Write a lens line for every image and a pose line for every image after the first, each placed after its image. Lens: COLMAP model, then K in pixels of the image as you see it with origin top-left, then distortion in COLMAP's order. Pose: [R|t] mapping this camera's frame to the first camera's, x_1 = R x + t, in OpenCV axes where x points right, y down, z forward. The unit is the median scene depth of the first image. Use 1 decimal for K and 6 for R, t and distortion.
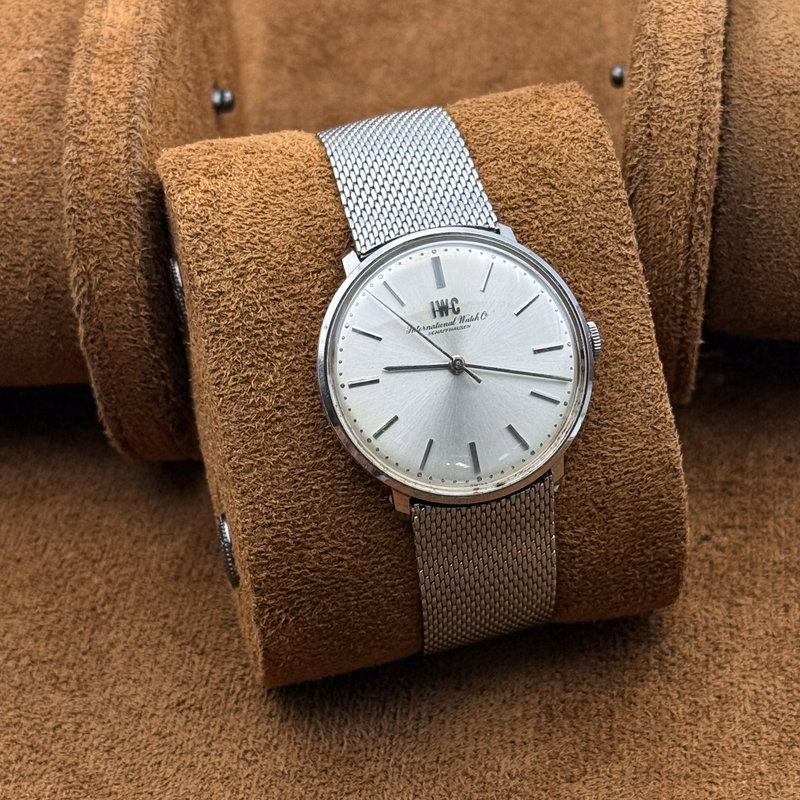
lens RADIAL K [[2323.8, 0, 400.0], [0, 2323.8, 400.0], [0, 0, 1]] dist [0.053934, -0.830362]
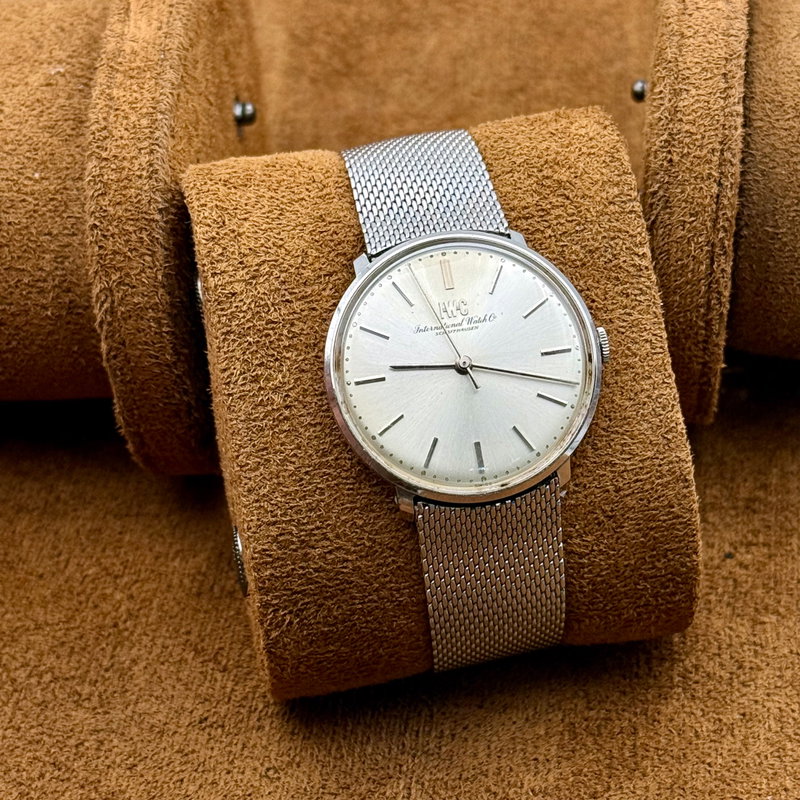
lens RADIAL K [[2323.8, 0, 400.0], [0, 2323.8, 400.0], [0, 0, 1]] dist [0.053934, -0.830362]
pose [[0.997984, 0.014990, -0.061678, 0.057481], [-0.020619, 0.995576, -0.091668, 0.089784], [0.060031, 0.092755, 0.993878, 0.003933]]
